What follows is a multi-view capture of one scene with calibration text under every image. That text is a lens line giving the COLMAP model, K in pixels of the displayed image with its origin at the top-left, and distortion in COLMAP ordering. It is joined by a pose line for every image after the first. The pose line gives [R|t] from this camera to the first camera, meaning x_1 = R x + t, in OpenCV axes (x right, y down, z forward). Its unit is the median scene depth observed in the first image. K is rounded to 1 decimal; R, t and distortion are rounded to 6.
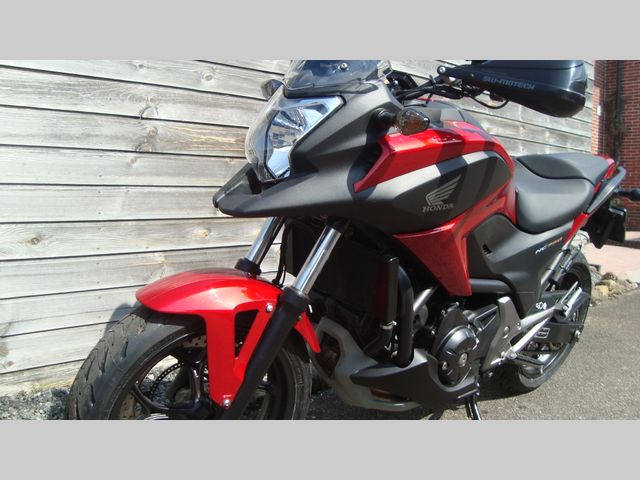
lens RADIAL K [[621.1, 0, 318.4], [0, 621.1, 236.4], [0, 0, 1]] dist [-0.121218, 0.000000]
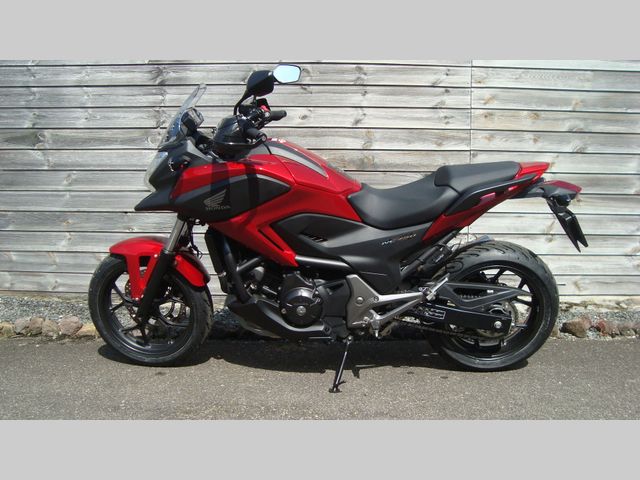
lens RADIAL K [[621.1, 0, 319.9], [0, 621.1, 240.8], [0, 0, 1]] dist [-0.121218, 0.000000]
pose [[0.719363, 0.055682, -0.692399, 0.962623], [-0.045823, 0.998415, 0.032683, -0.014380], [0.693122, 0.008217, 0.720774, -0.041546]]
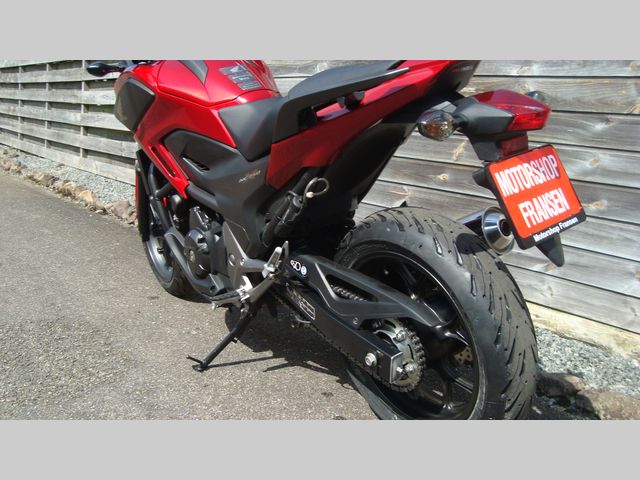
lens RADIAL K [[621.1, 0, 316.7], [0, 621.1, 243.1], [0, 0, 1]] dist [-0.121218, 0.000000]
pose [[-0.089993, 0.160709, -0.982891, 1.023219], [-0.156510, 0.972351, 0.173316, -0.050206], [0.983568, 0.169429, -0.062352, 0.966262]]
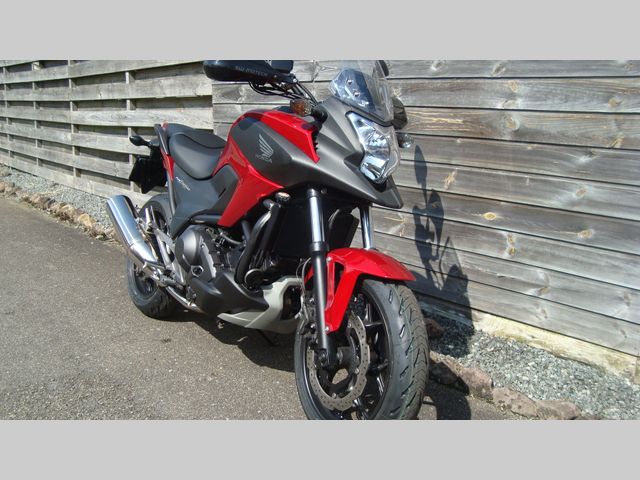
lens RADIAL K [[621.1, 0, 318.4], [0, 621.1, 237.7], [0, 0, 1]] dist [-0.121218, 0.000000]
pose [[-0.065054, 0.188531, -0.979910, 1.052323], [-0.094790, 0.976382, 0.194145, -0.160912], [0.993369, 0.105515, -0.045647, 0.939160]]
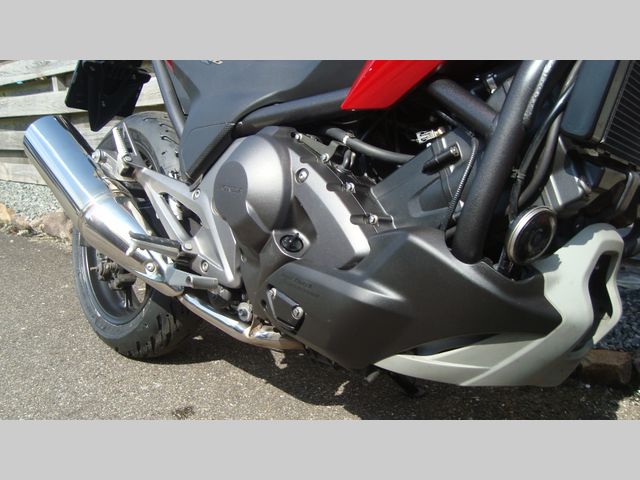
lens RADIAL K [[621.1, 0, 323.6], [0, 621.1, 235.9], [0, 0, 1]] dist [-0.121218, 0.000000]
pose [[0.061717, 0.196963, -0.978466, 0.432319], [-0.032520, 0.980212, 0.195263, 0.034800], [0.997564, 0.019768, 0.066901, 0.689971]]
